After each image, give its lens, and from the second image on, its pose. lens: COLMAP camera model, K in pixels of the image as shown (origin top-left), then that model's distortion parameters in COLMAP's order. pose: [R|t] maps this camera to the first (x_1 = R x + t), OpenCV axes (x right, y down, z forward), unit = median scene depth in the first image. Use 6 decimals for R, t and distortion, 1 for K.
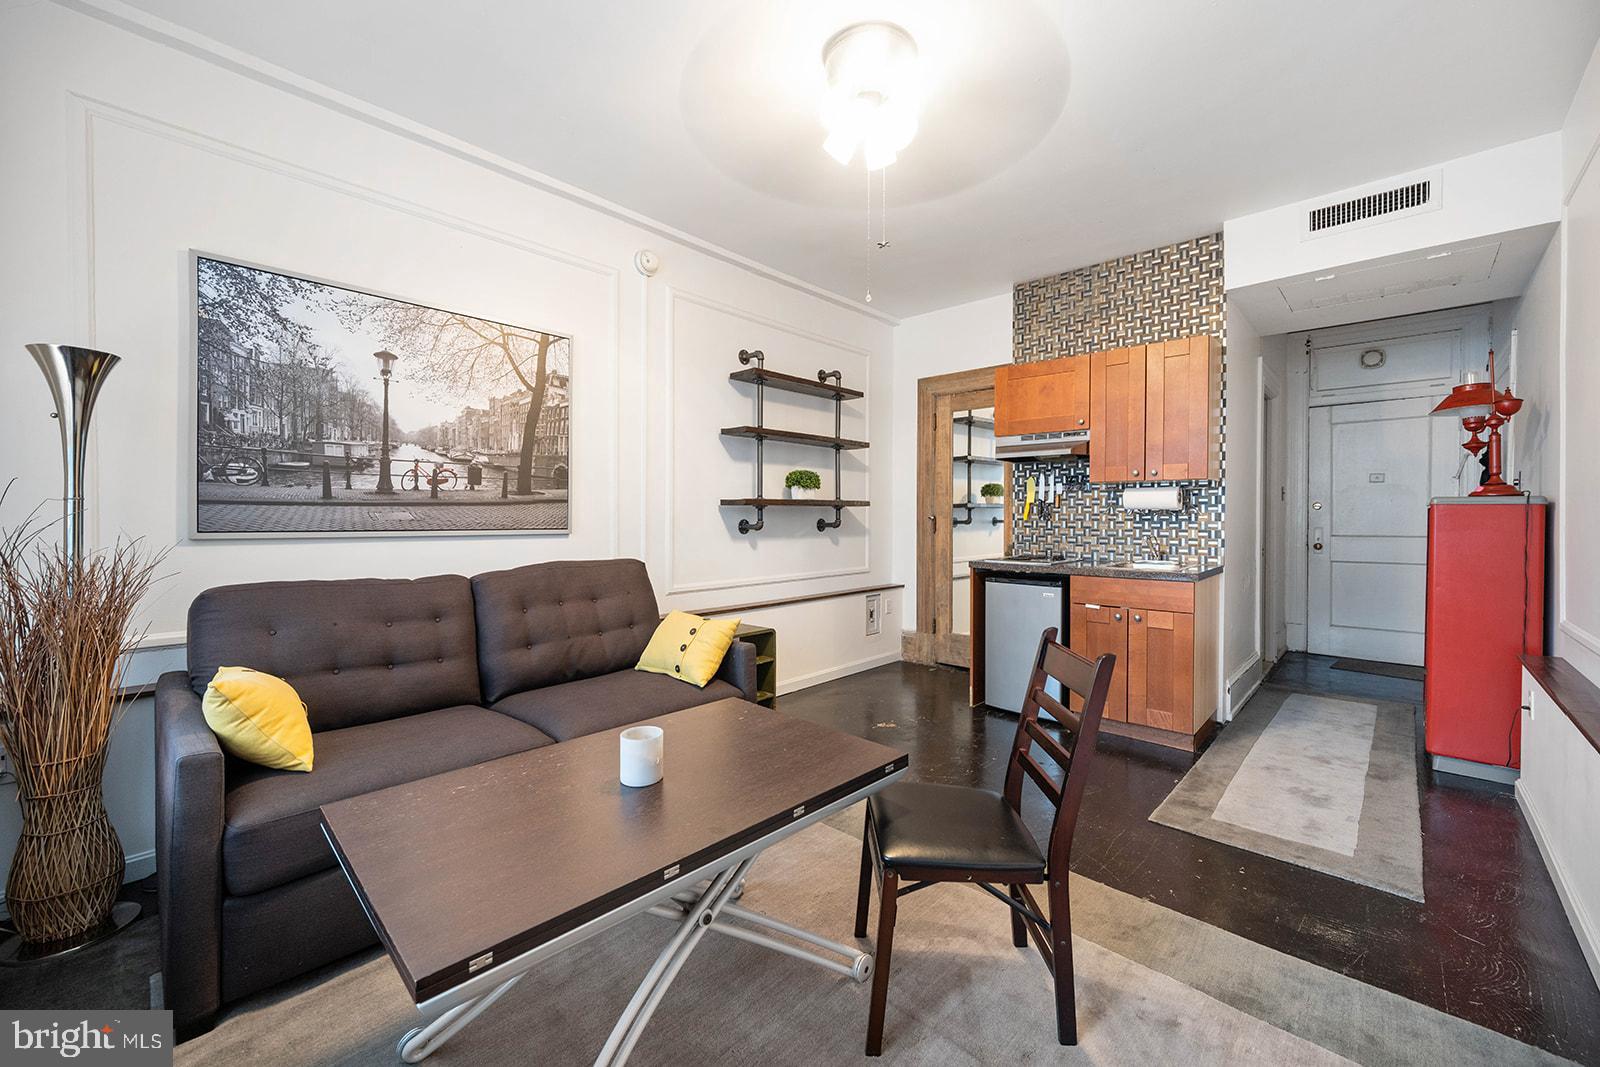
lens RADIAL K [[641.1, 0, 785.2], [0, 641.1, 522.3], [0, 0, 1]] dist [-0.007031, 0.000354]
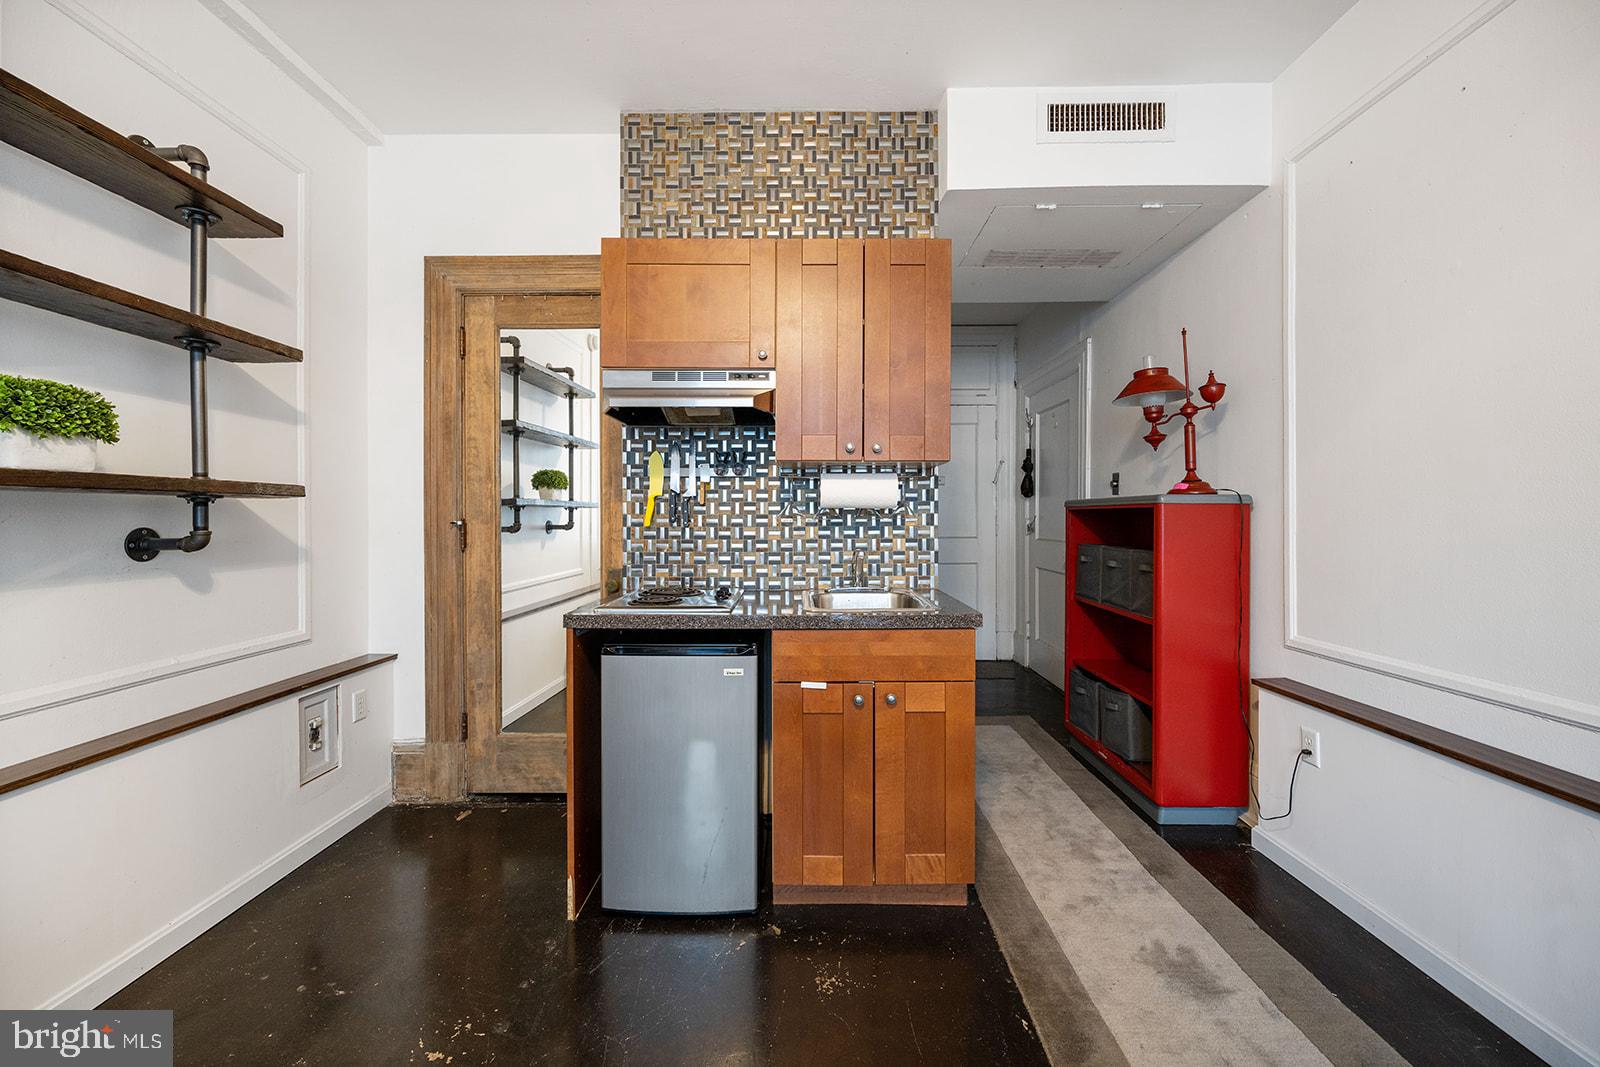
lens RADIAL K [[625.2, 0, 805.8], [0, 625.2, 520.4], [0, 0, 1]] dist [-0.000791, 0.000072]
pose [[0.714769, -0.005177, 0.699341, 0.090468], [0.010021, 0.999946, -0.002840, -0.005863], [-0.699289, 0.009038, 0.714782, 0.531115]]
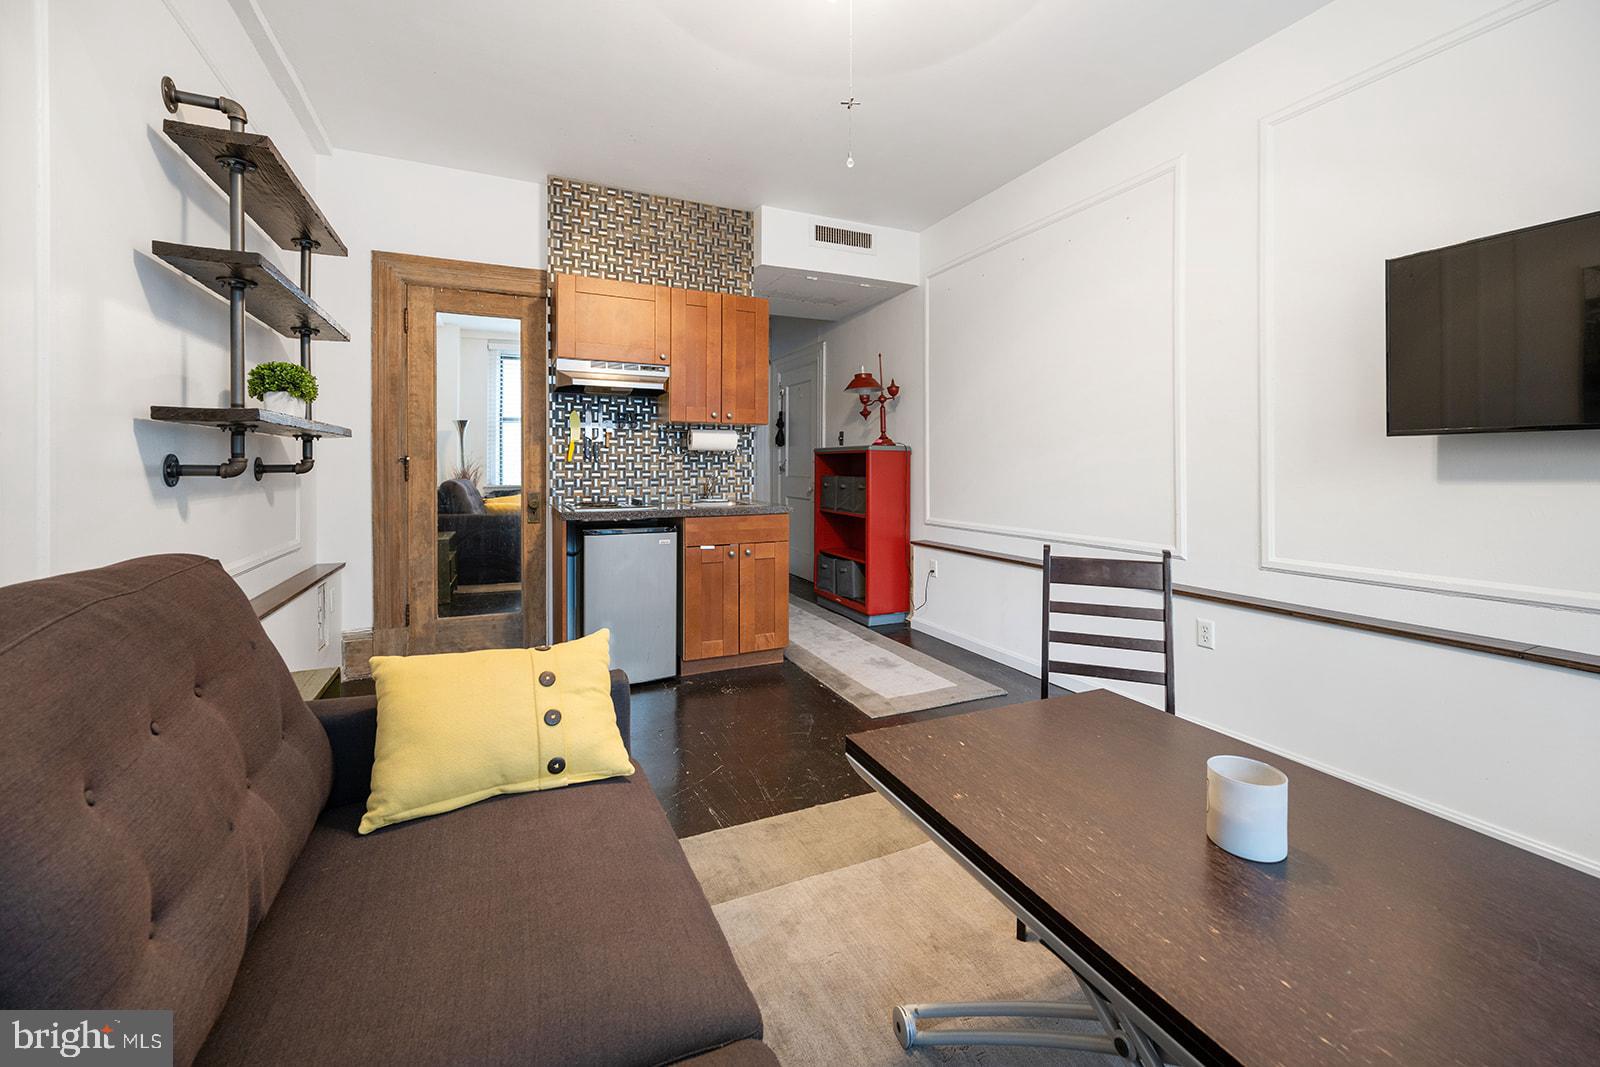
lens RADIAL K [[659.1, 0, 810.1], [0, 659.1, 471.3], [0, 0, 1]] dist [0.001400, 0.000031]
pose [[0.339386, -0.006293, 0.940626, -0.355050], [0.011454, 0.999931, 0.002557, 0.011740], [-0.940578, 0.009906, 0.339434, 0.430515]]
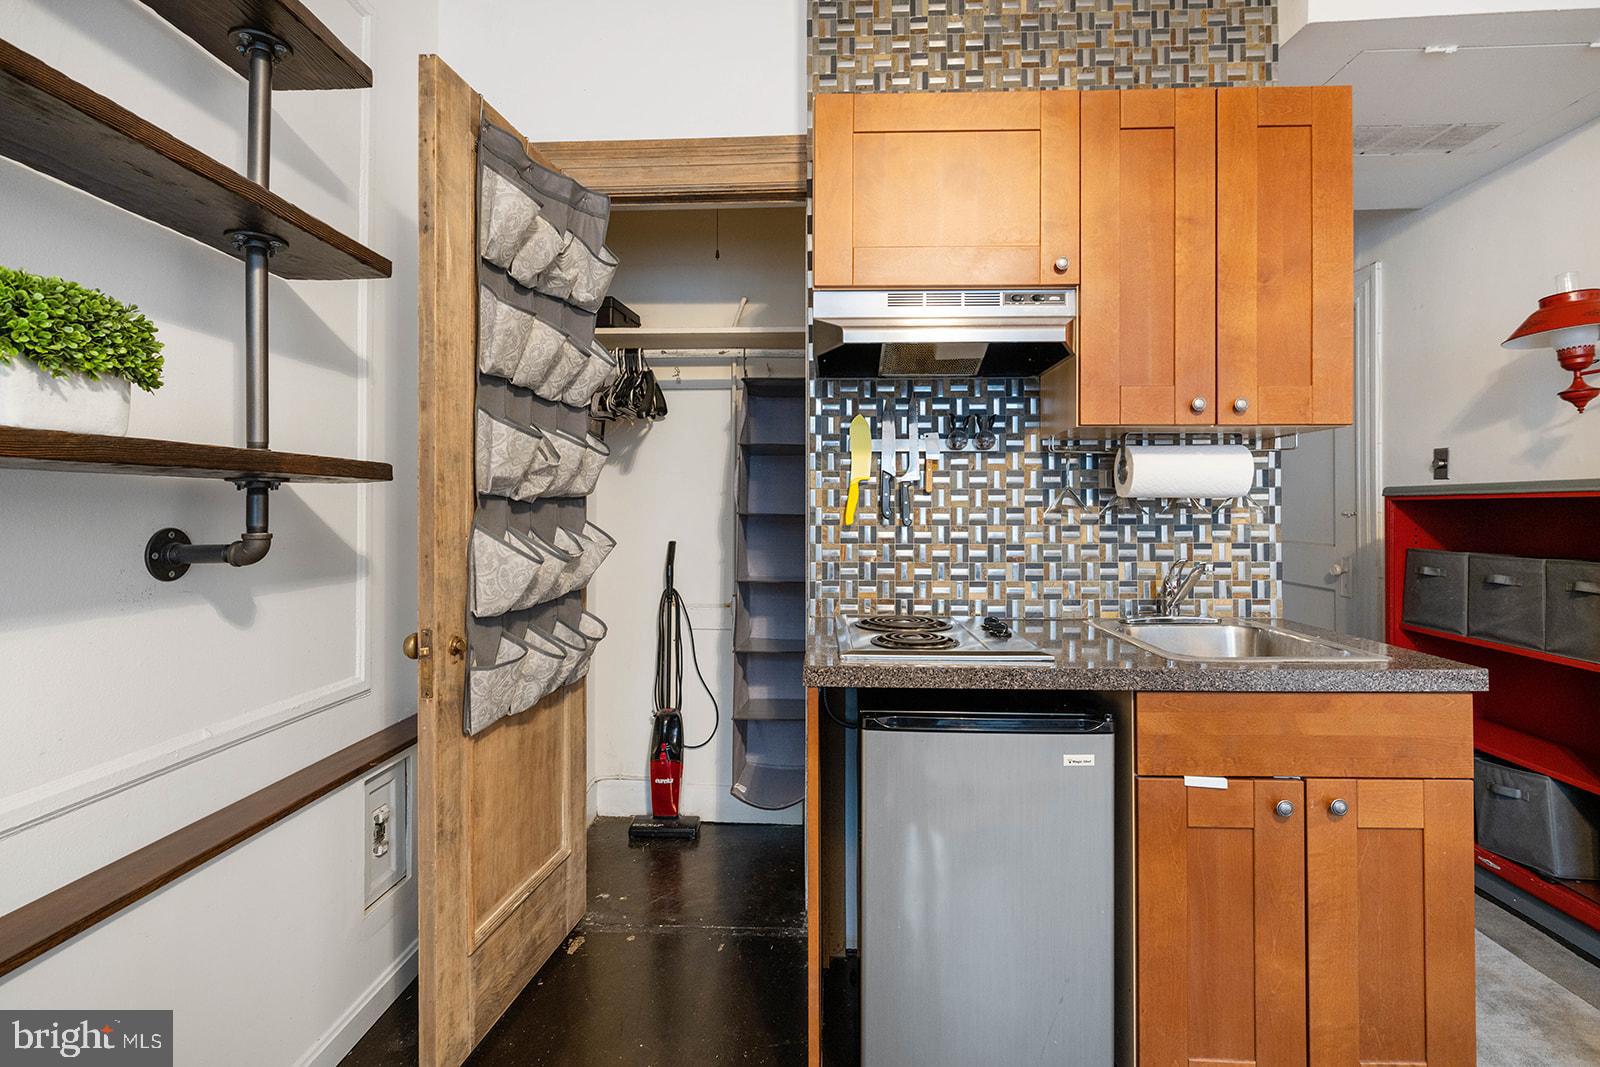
lens RADIAL K [[750.1, 0, 803.1], [0, 750.1, 500.7], [0, 0, 1]] dist [0.000818, 0.000613]
pose [[0.738209, 0.006791, 0.674538, 0.048053], [0.009349, 0.999750, -0.020297, -0.009313], [-0.674507, 0.021290, 0.737961, 0.720942]]
